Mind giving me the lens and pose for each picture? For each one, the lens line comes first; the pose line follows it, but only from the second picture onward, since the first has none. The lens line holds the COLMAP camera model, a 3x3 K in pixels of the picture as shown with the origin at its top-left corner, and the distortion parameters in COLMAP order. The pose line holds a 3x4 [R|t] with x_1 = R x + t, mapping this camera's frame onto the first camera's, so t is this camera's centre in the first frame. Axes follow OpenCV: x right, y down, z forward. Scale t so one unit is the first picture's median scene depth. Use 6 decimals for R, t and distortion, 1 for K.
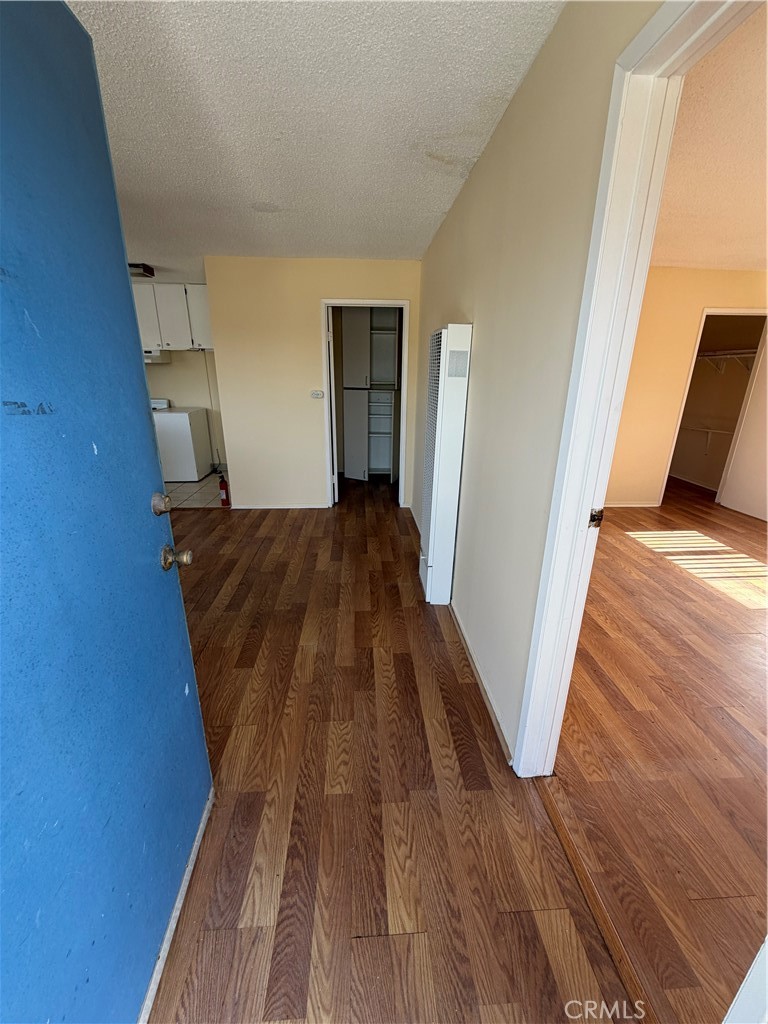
lens RADIAL K [[403.6, 0, 379.9], [0, 403.6, 508.8], [0, 0, 1]] dist [0.000347, 0.000622]
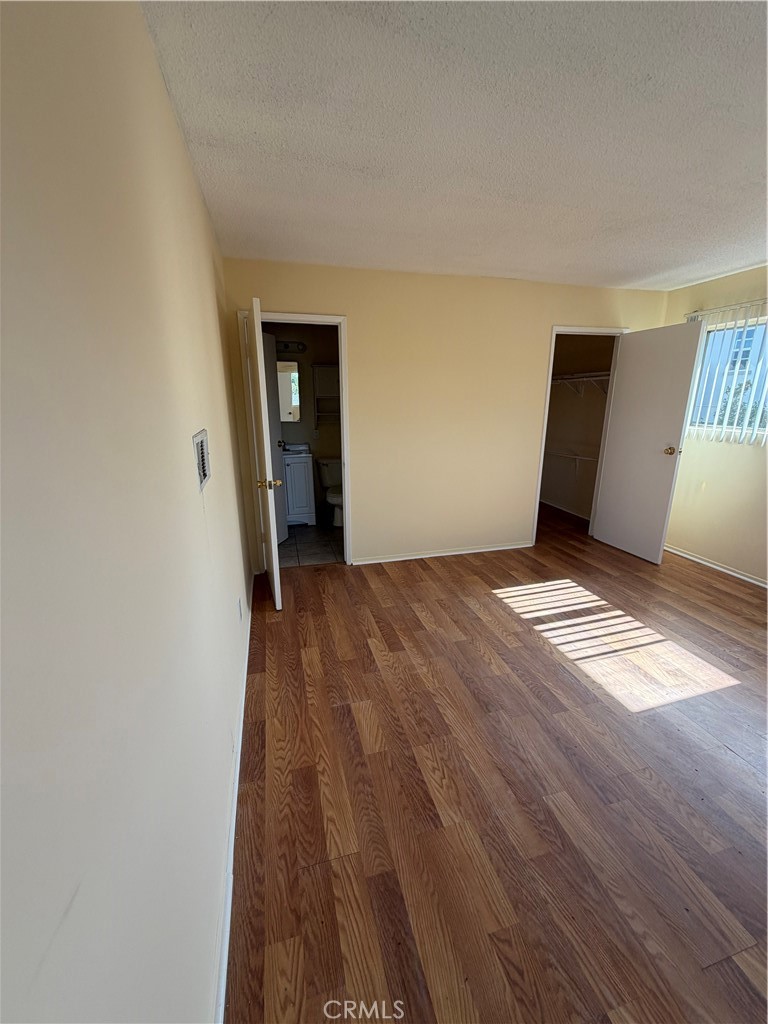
lens RADIAL K [[412.2, 0, 382.7], [0, 412.2, 509.9], [0, 0, 1]] dist [-0.000421, -0.000083]
pose [[0.975314, -0.076091, 0.207301, 0.252124], [0.089385, 0.994448, -0.055522, -0.082286], [-0.201925, 0.072680, 0.976700, 0.243196]]
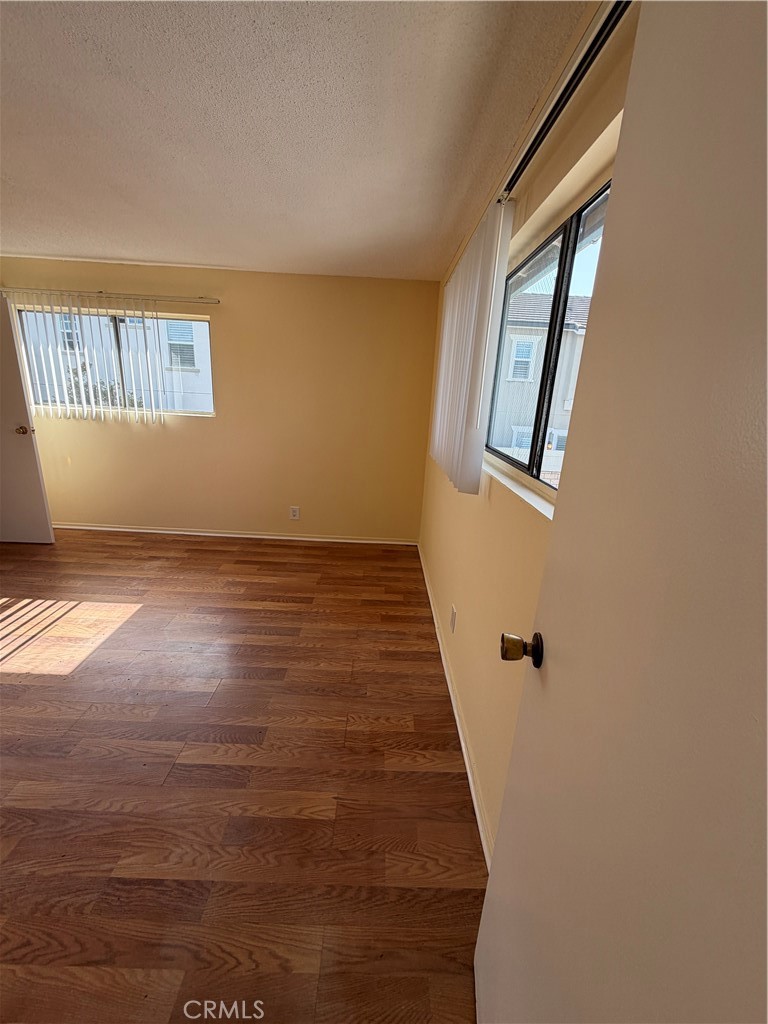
lens RADIAL K [[410.3, 0, 386.4], [0, 410.3, 511.5], [0, 0, 1]] dist [0.000218, 0.000257]
pose [[0.048826, -0.292067, 0.955151, 0.201220], [0.277407, 0.922633, 0.267943, -0.061716], [-0.959511, 0.251883, 0.126070, 0.162573]]
